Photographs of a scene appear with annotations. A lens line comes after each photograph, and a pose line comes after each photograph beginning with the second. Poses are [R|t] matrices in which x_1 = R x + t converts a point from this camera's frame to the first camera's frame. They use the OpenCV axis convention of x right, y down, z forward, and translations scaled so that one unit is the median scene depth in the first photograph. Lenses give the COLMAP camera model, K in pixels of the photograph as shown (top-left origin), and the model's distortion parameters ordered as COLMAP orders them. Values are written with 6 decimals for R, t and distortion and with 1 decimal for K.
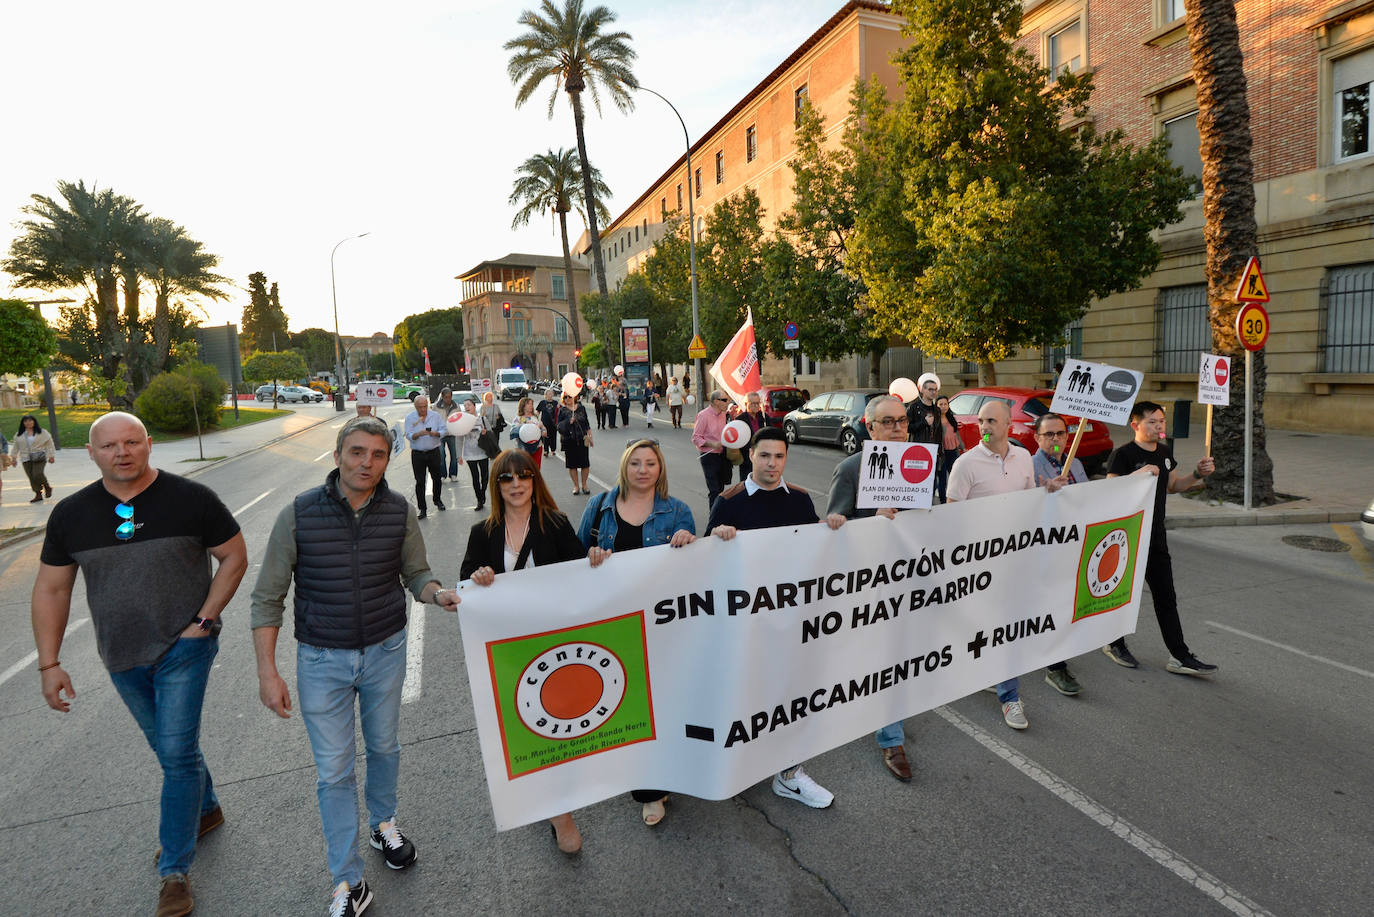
lens RADIAL K [[655.1, 0, 708.5], [0, 655.1, 454.2], [0, 0, 1]] dist [-0.035226, -0.006026]
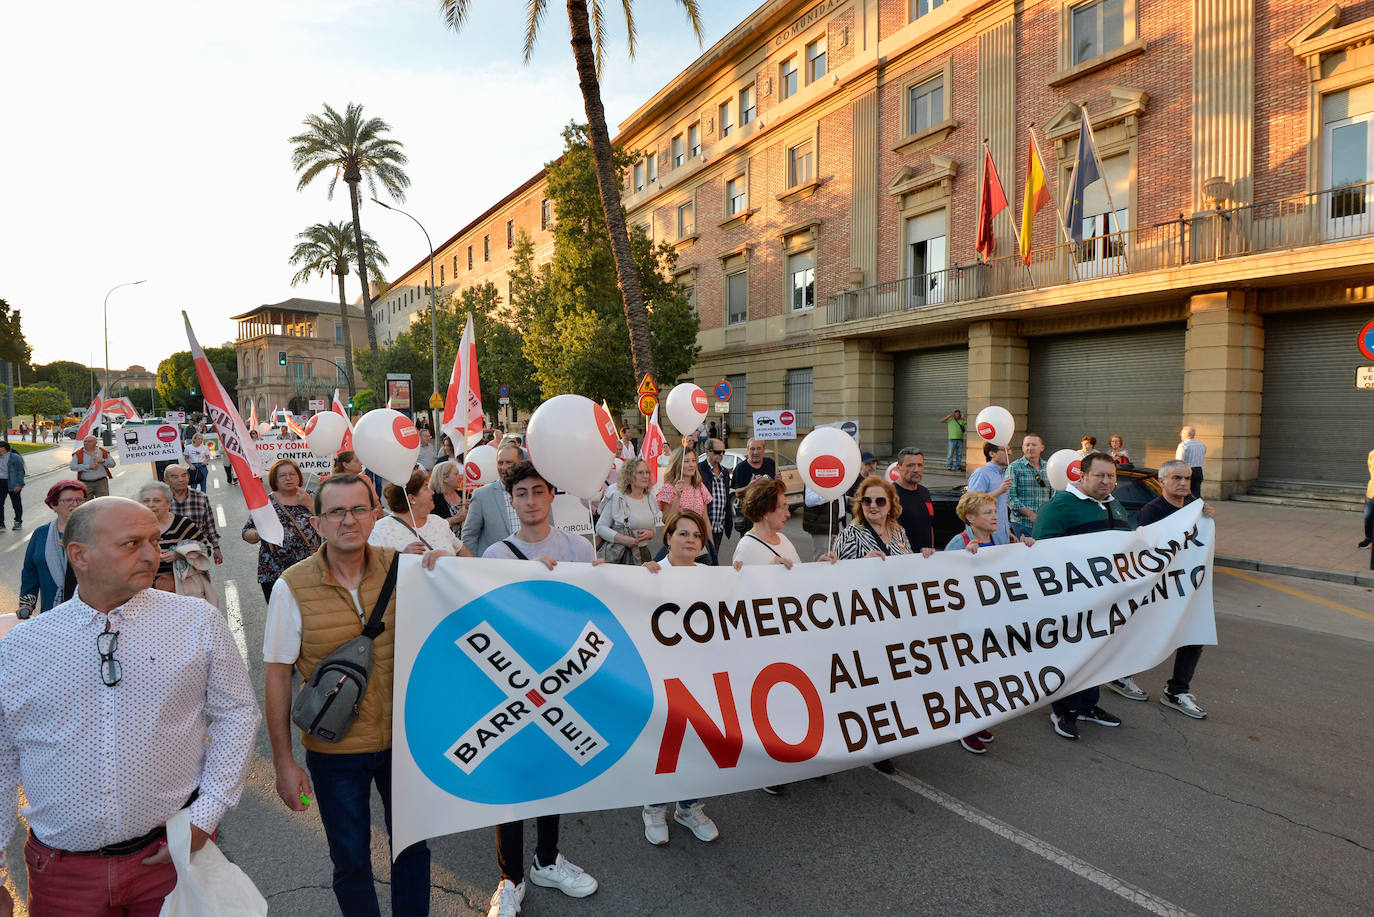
lens RADIAL K [[613.5, 0, 682.1], [0, 613.5, 465.8], [0, 0, 1]] dist [-0.045360, -0.001107]
pose [[0.959782, 0.010538, 0.280550, 0.076454], [0.004304, 0.998626, -0.052235, 0.024489], [-0.280715, 0.051341, 0.958417, -0.213116]]
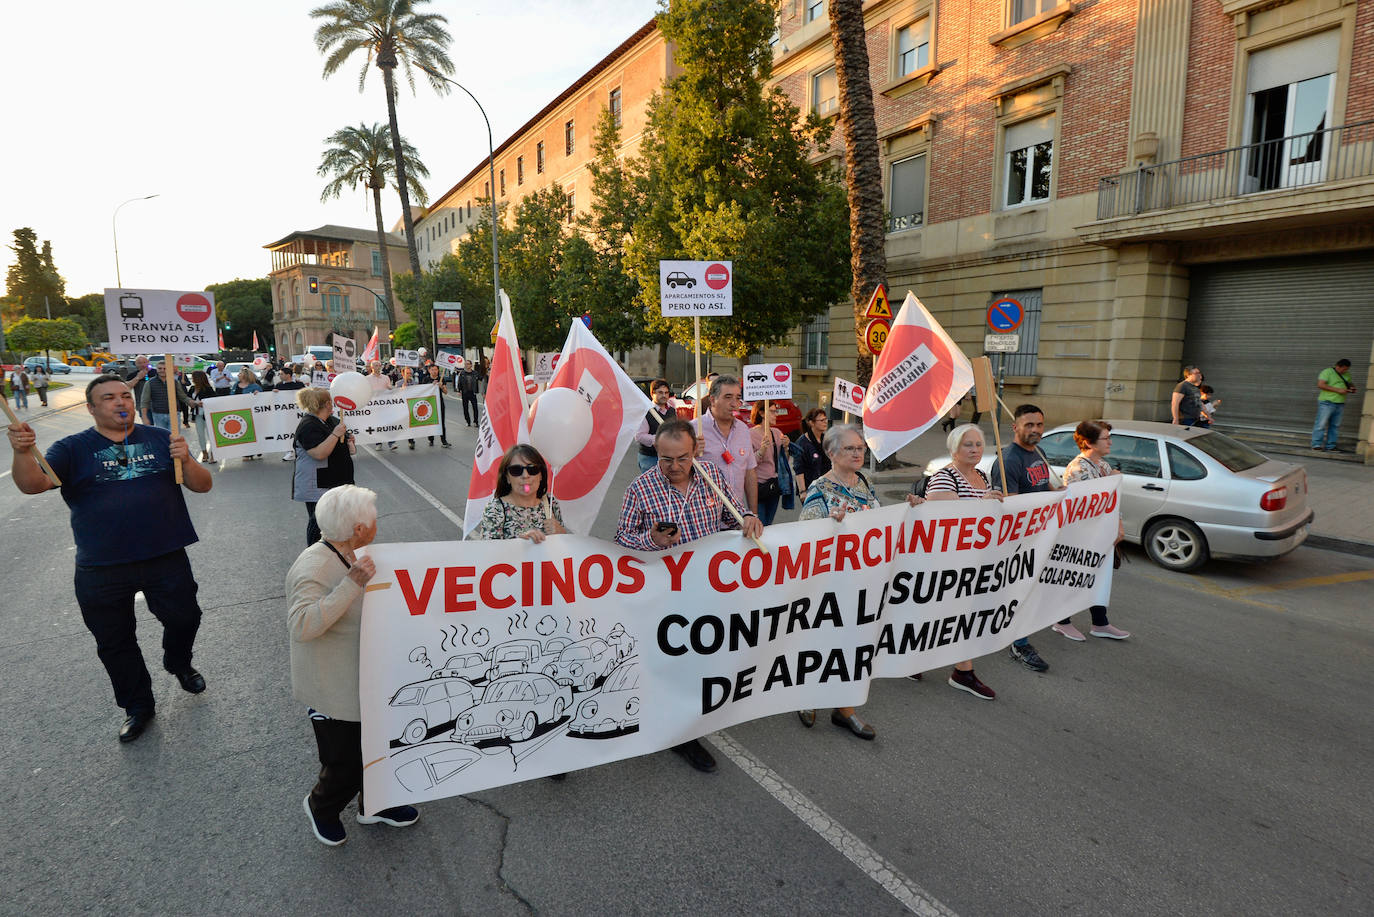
lens RADIAL K [[628.0, 0, 682.6], [0, 628.0, 467.1], [0, 0, 1]] dist [-0.040166, -0.003786]
pose [[0.975814, 0.003070, 0.218583, 0.034216], [-0.012856, 0.998977, 0.043364, 0.004025], [-0.218226, -0.045125, 0.974854, -0.040250]]
